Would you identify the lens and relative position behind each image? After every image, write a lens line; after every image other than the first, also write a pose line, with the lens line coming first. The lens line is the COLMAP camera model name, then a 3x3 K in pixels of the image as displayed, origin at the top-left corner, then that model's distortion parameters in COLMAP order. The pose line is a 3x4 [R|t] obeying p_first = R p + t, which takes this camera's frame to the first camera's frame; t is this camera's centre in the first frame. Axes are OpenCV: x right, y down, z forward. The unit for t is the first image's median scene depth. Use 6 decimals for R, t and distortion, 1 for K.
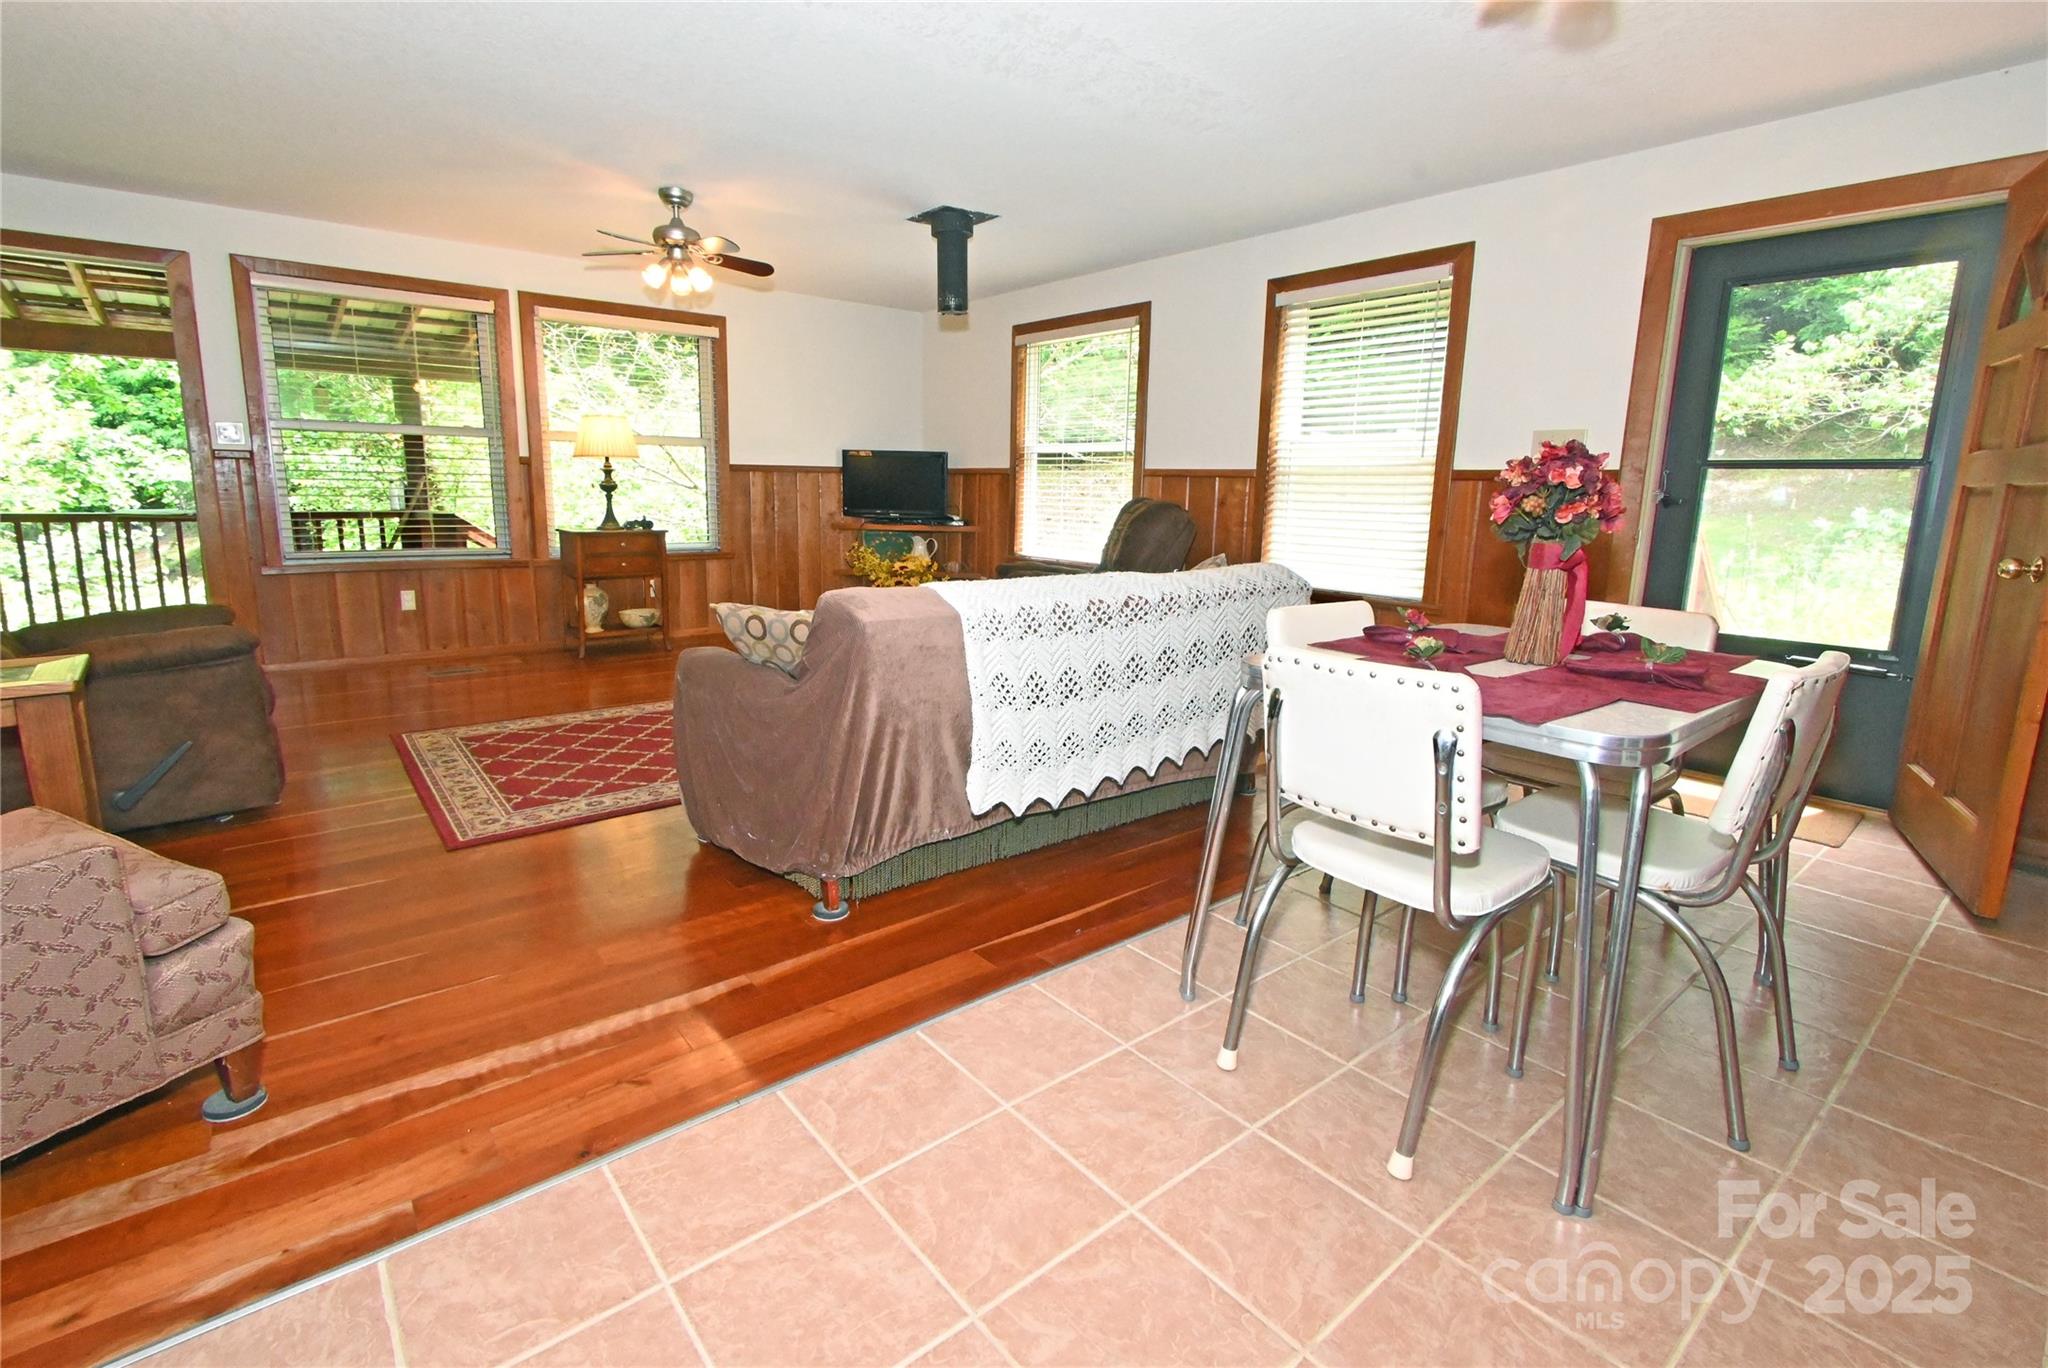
lens RADIAL K [[948.3, 0, 1024.4], [0, 948.3, 652.9], [0, 0, 1]] dist [-0.000523, -0.008538]
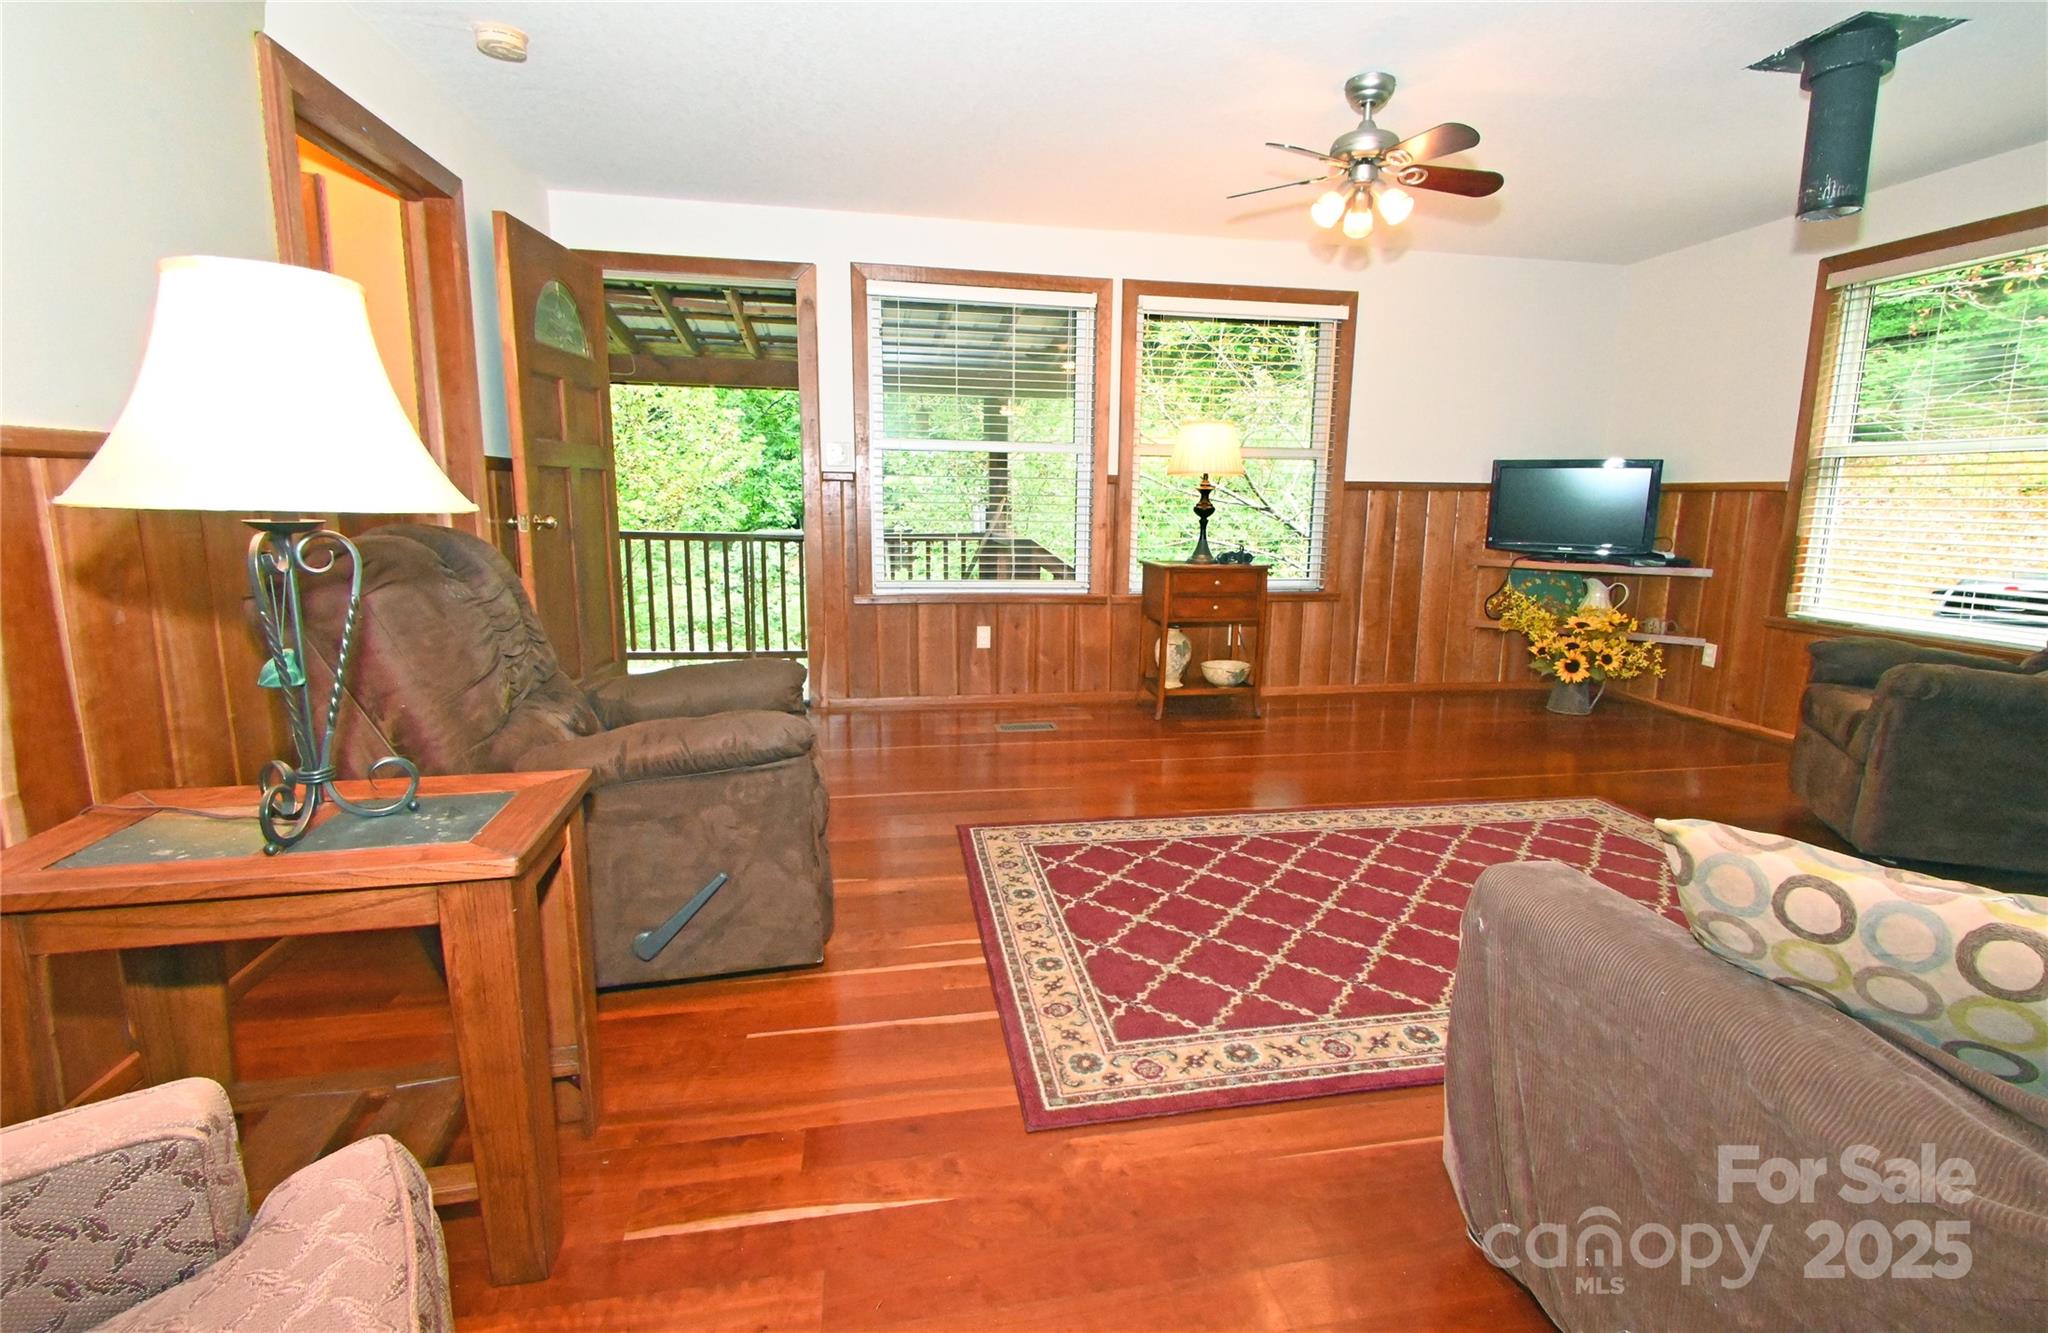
lens RADIAL K [[945.7, 0, 1055.8], [0, 945.7, 656.7], [0, 0, 1]] dist [-0.015080, 0.000161]
pose [[0.881492, 0.072368, -0.466620, -0.180970], [-0.078926, 0.996865, 0.005506, -0.049522], [0.465555, 0.031975, 0.884441, 0.253623]]
